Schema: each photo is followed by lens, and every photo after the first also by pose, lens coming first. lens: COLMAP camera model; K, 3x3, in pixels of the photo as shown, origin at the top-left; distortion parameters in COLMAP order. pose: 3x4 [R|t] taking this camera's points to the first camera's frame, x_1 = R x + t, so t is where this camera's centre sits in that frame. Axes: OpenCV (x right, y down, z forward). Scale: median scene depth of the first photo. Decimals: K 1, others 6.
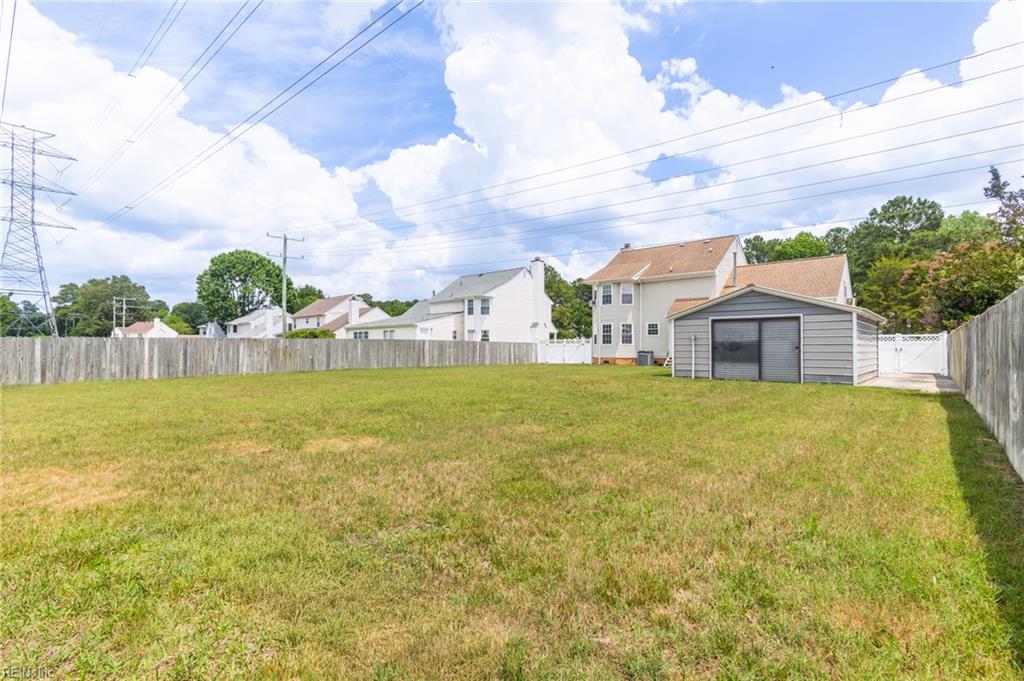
lens RADIAL K [[481.9, 0, 509.0], [0, 481.9, 344.5], [0, 0, 1]] dist [-0.000483, 0.000179]
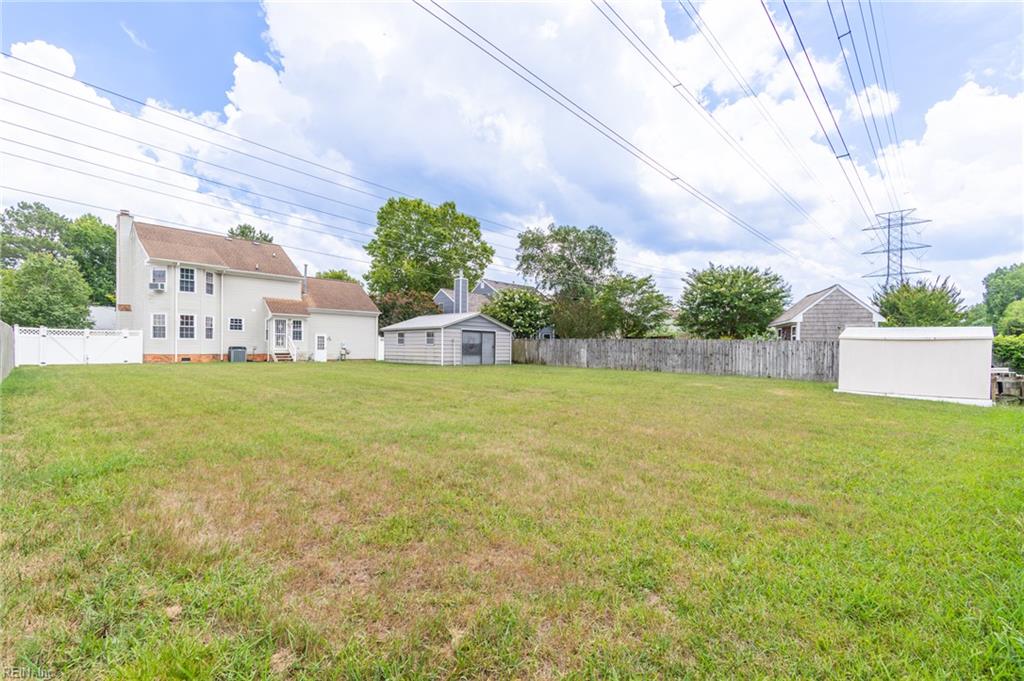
lens RADIAL K [[480.7, 0, 512.0], [0, 480.7, 340.5], [0, 0, 1]] dist [-0.001251, 0.000217]
pose [[0.018158, 0.018157, 0.999670, -0.628446], [-0.021577, 0.999609, -0.017764, 0.005501], [-0.999602, -0.021247, 0.018543, 0.414783]]
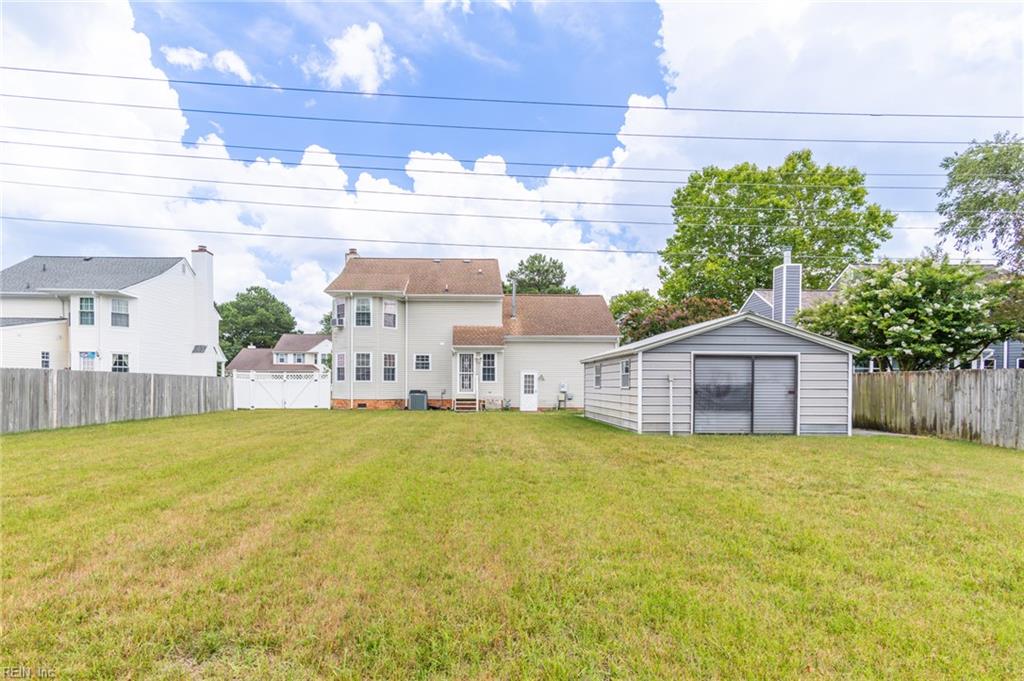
lens RADIAL K [[497.0, 0, 467.9], [0, 497.0, 391.9], [0, 0, 1]] dist [-0.001971, -0.000438]
pose [[0.739190, -0.006124, 0.673469, -0.180548], [-0.013126, 0.999638, 0.023497, -0.003821], [-0.673369, -0.026208, 0.738842, 0.347321]]
